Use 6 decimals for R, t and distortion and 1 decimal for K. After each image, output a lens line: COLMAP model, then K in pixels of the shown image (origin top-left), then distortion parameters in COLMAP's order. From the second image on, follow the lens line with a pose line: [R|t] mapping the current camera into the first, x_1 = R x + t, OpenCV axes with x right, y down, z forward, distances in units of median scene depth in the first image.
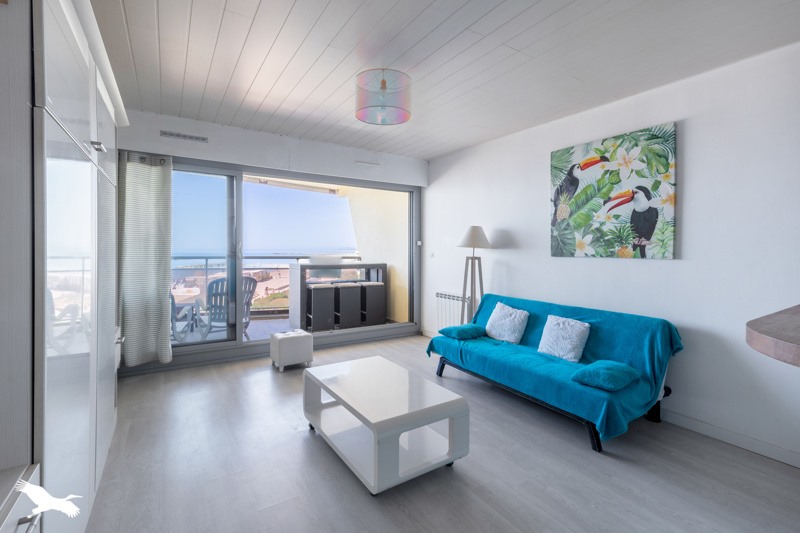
lens RADIAL K [[357.7, 0, 398.4], [0, 357.7, 255.8], [0, 0, 1]] dist [0.000840, 0.000122]
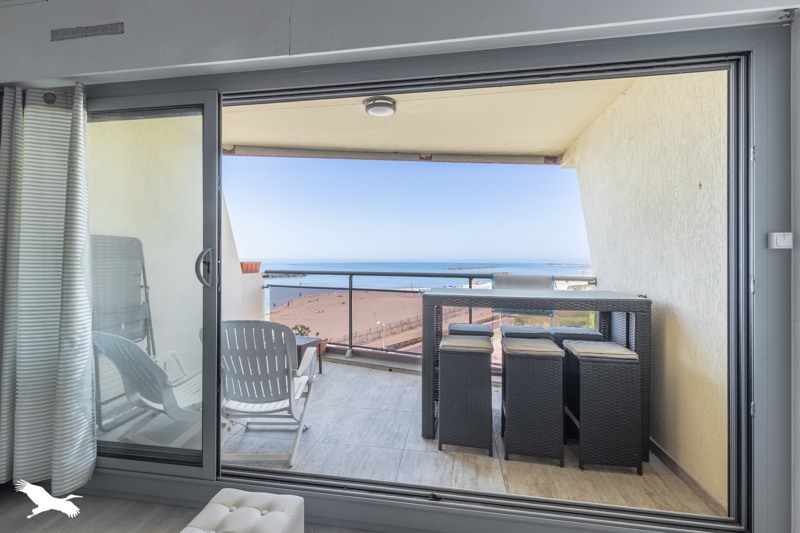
lens RADIAL K [[382.5, 0, 398.5], [0, 382.5, 259.8], [0, 0, 1]] dist [-0.000771, -0.000055]
pose [[0.749680, -0.003747, -0.661790, 0.047982], [-0.003525, 0.999947, -0.009656, -0.025774], [0.661791, 0.009571, 0.749627, 0.869745]]
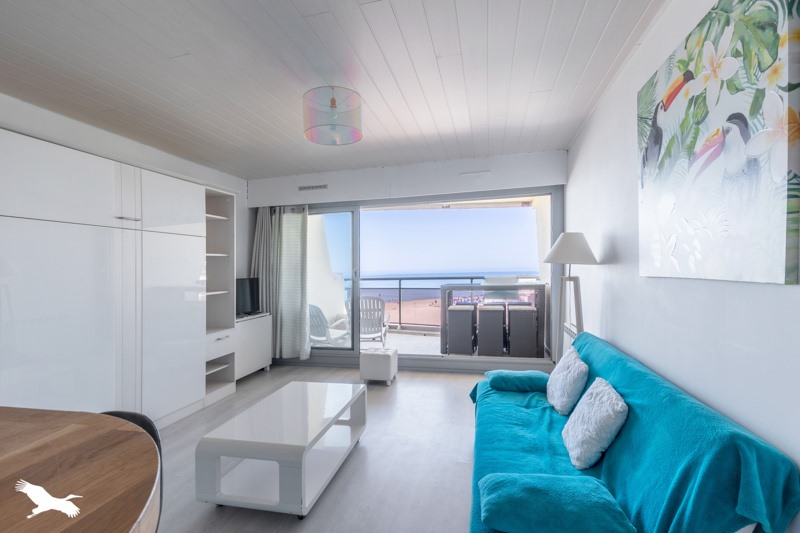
lens RADIAL K [[356.7, 0, 400.1], [0, 356.7, 272.3], [0, 0, 1]] dist [0.000250, 0.000082]
pose [[0.698391, -0.020473, -0.715424, 0.528520], [0.017183, 0.999782, -0.011836, -0.004055], [0.715510, -0.004027, 0.698591, 0.310868]]
